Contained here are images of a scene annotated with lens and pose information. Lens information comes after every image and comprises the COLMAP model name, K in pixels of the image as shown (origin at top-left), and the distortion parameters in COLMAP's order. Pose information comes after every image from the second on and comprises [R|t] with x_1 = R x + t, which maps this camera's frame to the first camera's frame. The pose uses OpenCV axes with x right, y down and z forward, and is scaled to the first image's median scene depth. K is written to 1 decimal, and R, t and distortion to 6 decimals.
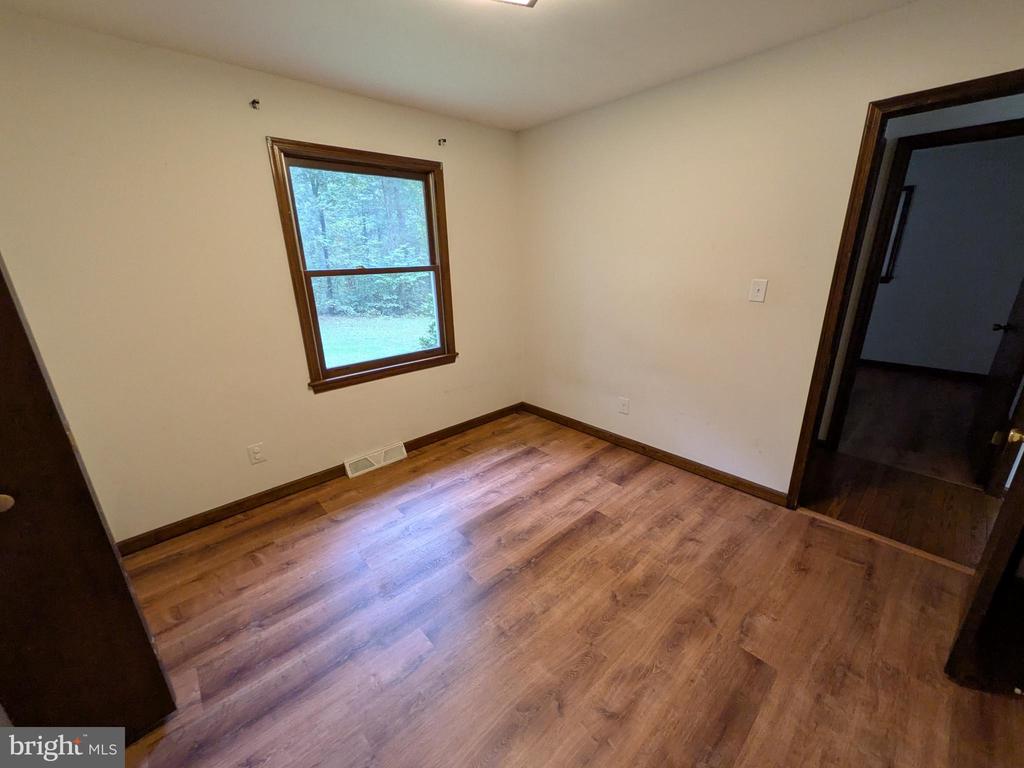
lens RADIAL K [[404.7, 0, 514.1], [0, 404.7, 384.9], [0, 0, 1]] dist [0.001222, -0.000506]
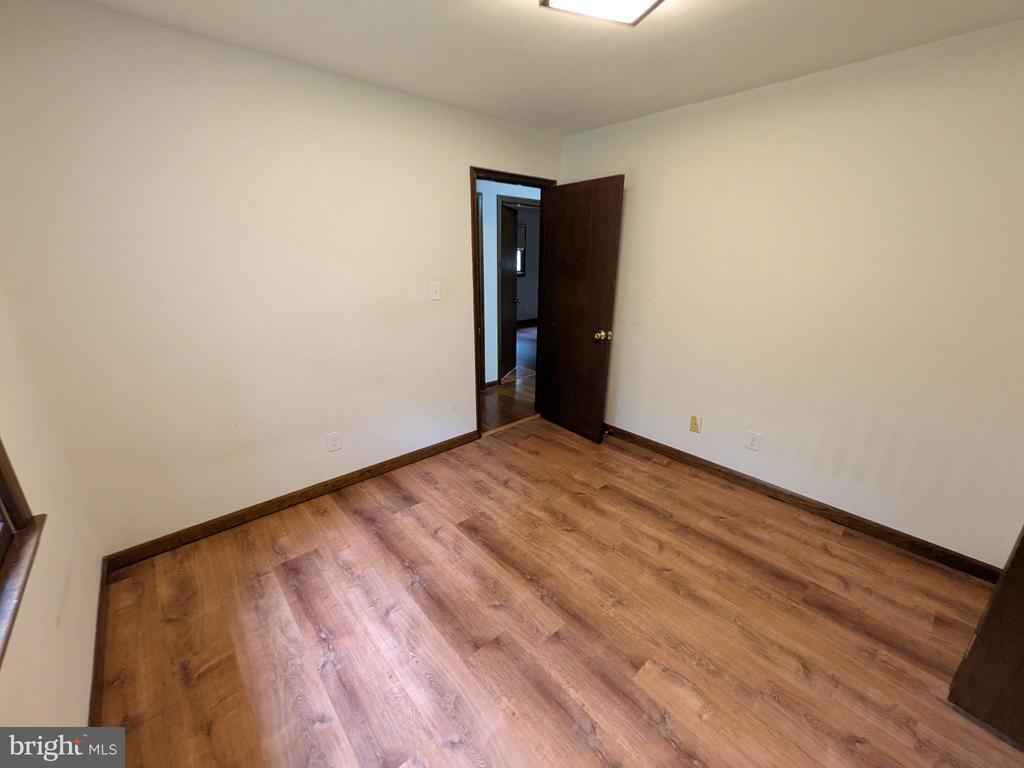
lens RADIAL K [[404.7, 0, 514.1], [0, 404.7, 384.9], [0, 0, 1]] dist [0.001222, -0.000506]
pose [[0.009348, -0.287022, 0.957878, -0.728023], [0.302725, 0.913781, 0.270854, -0.250076], [-0.953032, 0.287442, 0.095431, 0.788127]]
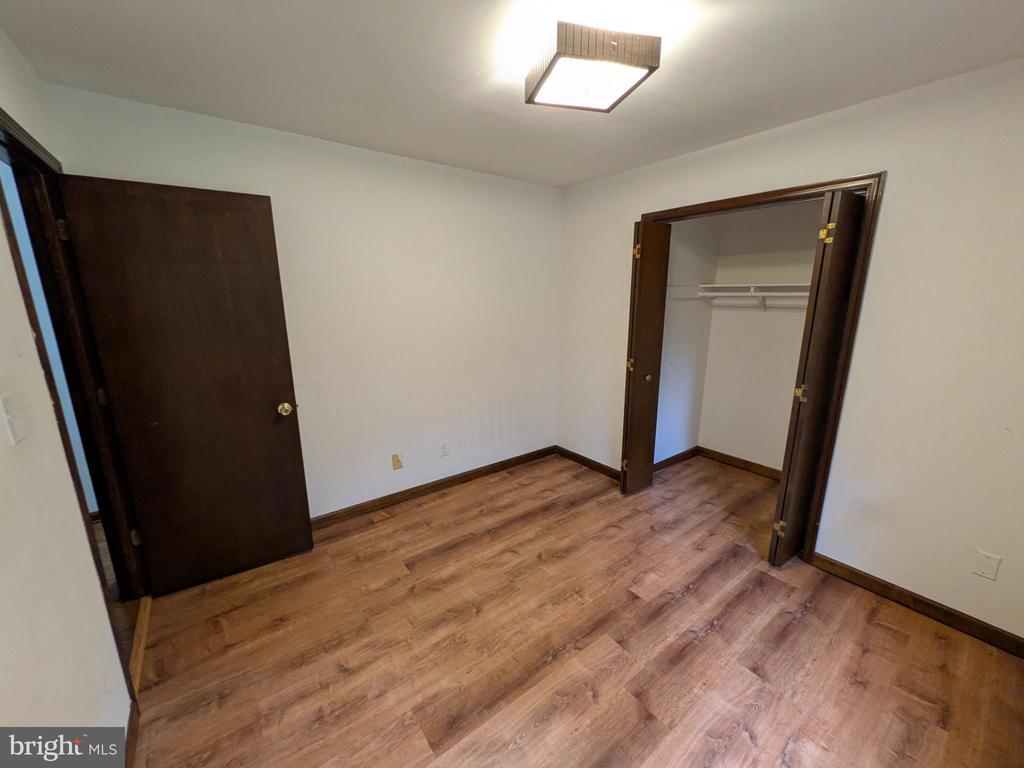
lens RADIAL K [[404.7, 0, 514.1], [0, 404.7, 384.9], [0, 0, 1]] dist [0.001222, -0.000506]
pose [[-0.995692, 0.003894, 0.092639, 0.039857], [0.050927, 0.857884, 0.511313, -0.489244], [-0.077482, 0.513828, -0.854387, 1.403592]]
